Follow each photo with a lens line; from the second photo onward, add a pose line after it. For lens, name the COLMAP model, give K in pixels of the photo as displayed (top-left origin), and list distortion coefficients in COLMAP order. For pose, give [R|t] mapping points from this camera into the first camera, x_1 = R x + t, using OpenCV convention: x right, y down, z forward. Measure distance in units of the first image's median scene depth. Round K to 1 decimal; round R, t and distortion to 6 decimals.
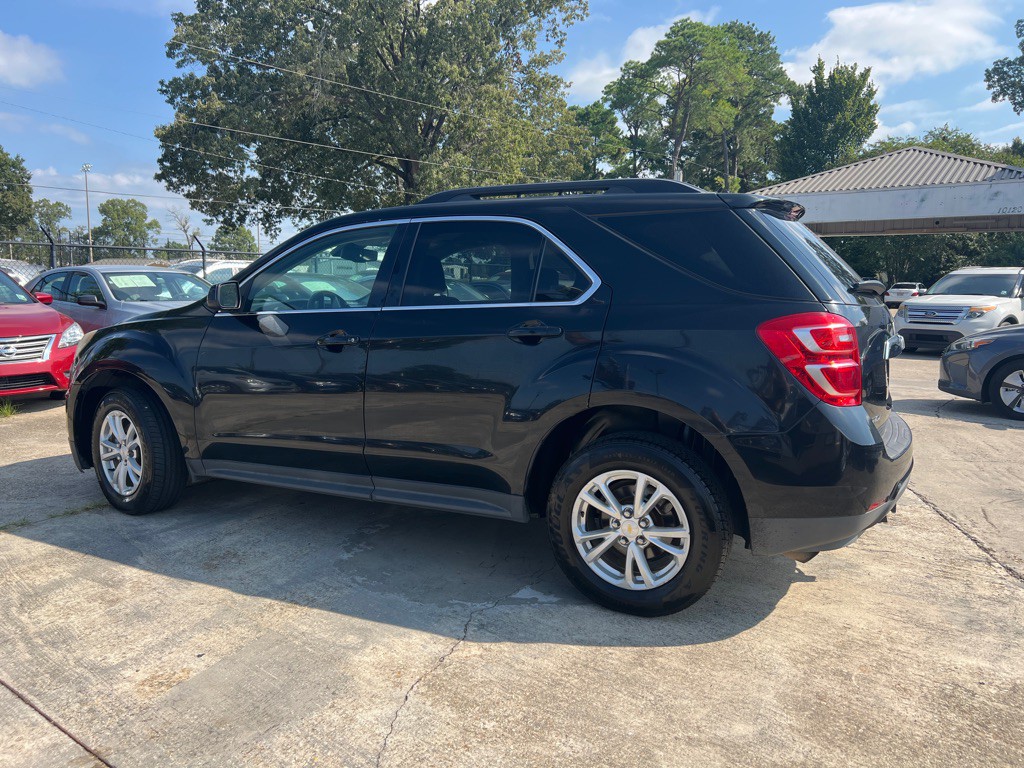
lens RADIAL K [[774.2, 0, 511.6], [0, 774.2, 384.3], [0, 0, 1]] dist [0.044812, -0.047713]
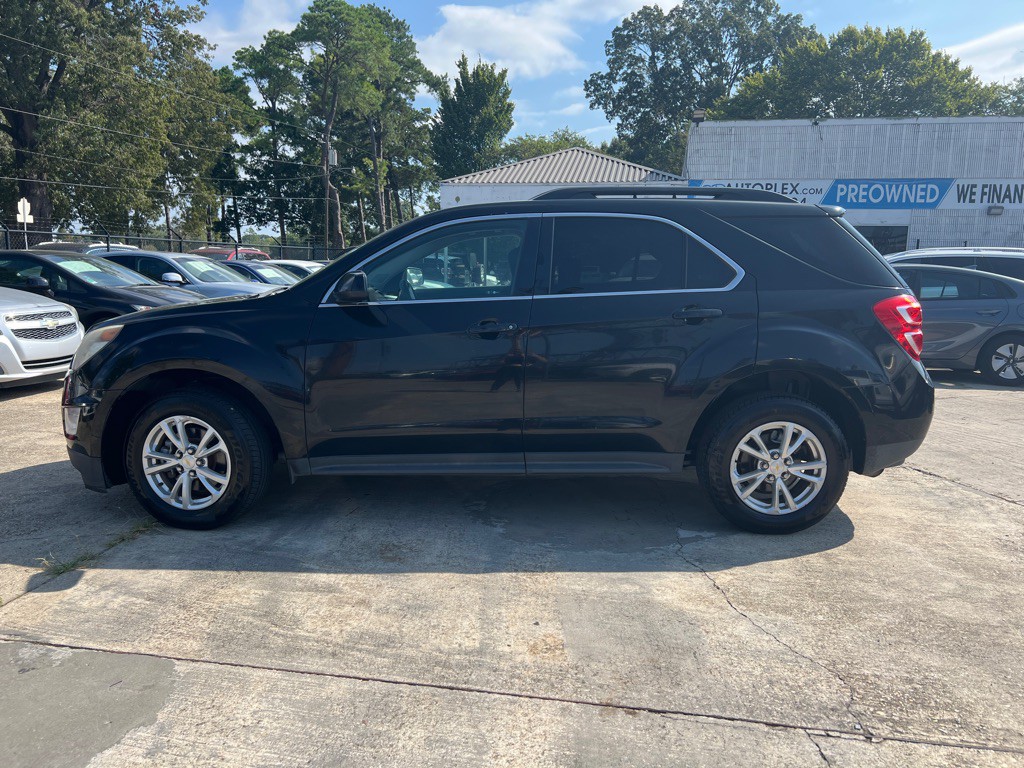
lens RADIAL K [[774.2, 0, 513.1], [0, 774.2, 389.8], [0, 0, 1]] dist [0.044812, -0.047713]
pose [[0.892813, -0.068279, 0.445223, -0.053967], [0.053763, 0.997532, 0.045169, -0.001476], [-0.447208, -0.016390, 0.894280, 0.003731]]
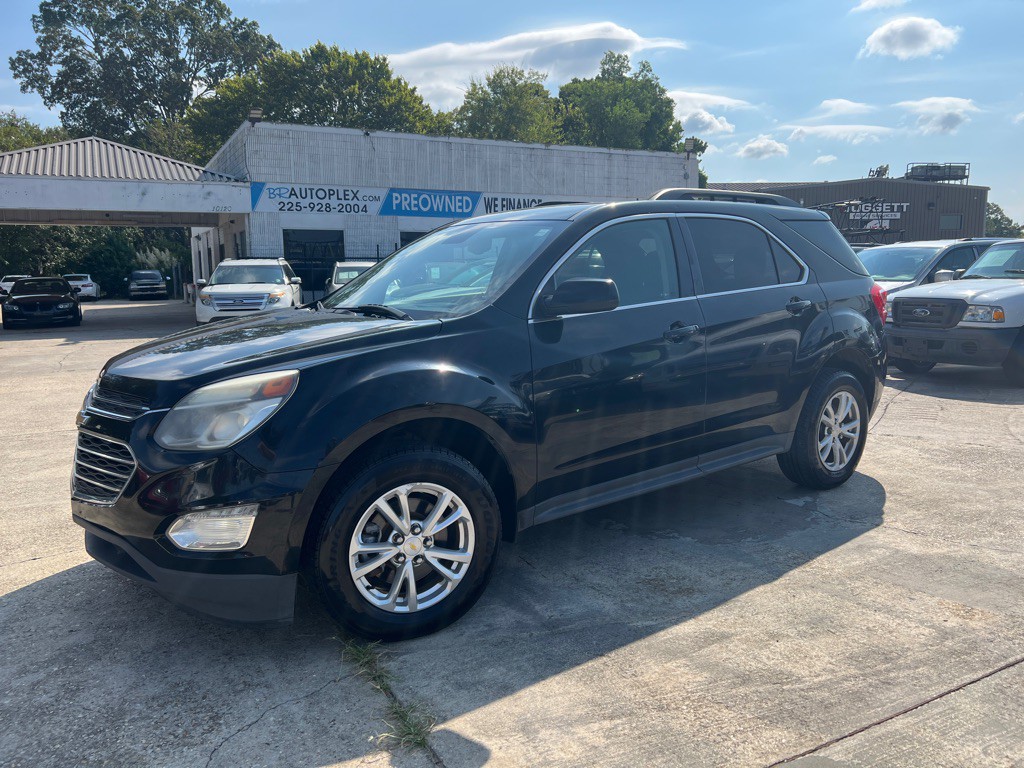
lens RADIAL K [[774.2, 0, 515.4], [0, 774.2, 385.9], [0, 0, 1]] dist [0.044812, -0.047713]
pose [[0.418813, -0.150156, 0.895572, -0.098975], [0.139585, 0.985158, 0.099899, -0.009419], [-0.897280, 0.083169, 0.433557, 0.060992]]
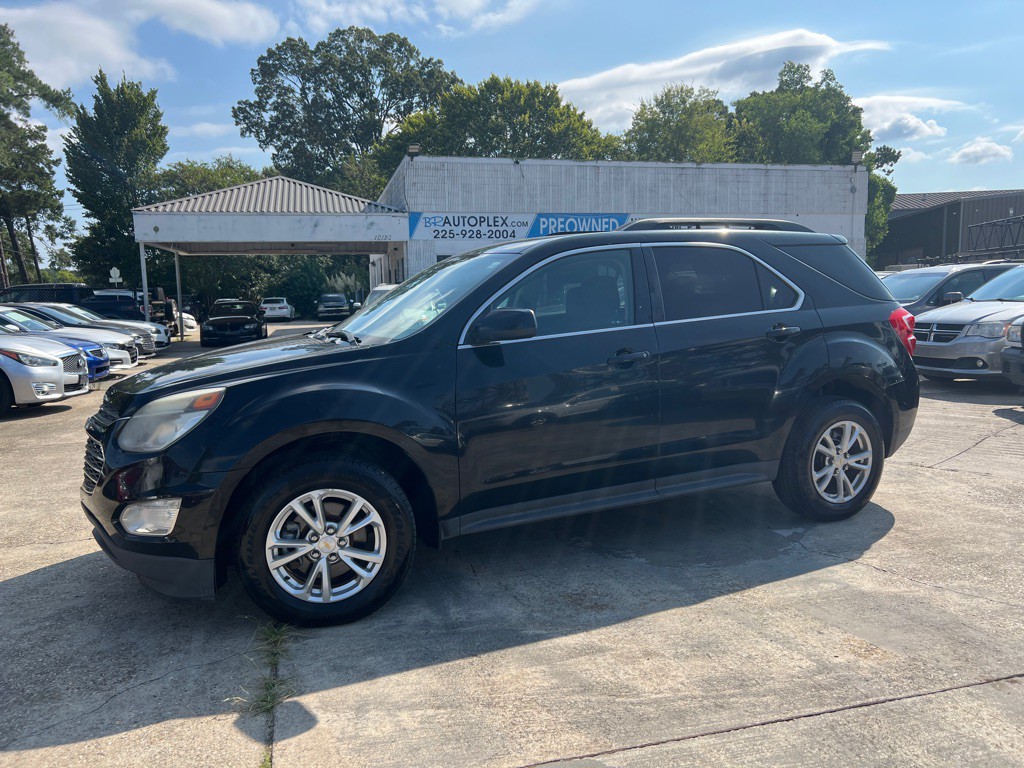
lens RADIAL K [[774.2, 0, 516.9], [0, 774.2, 389.9], [0, 0, 1]] dist [0.044812, -0.047713]
pose [[0.611727, -0.121451, 0.781690, -0.091625], [0.133923, 0.989781, 0.048978, -0.006766], [-0.779650, 0.074725, 0.621741, 0.037680]]
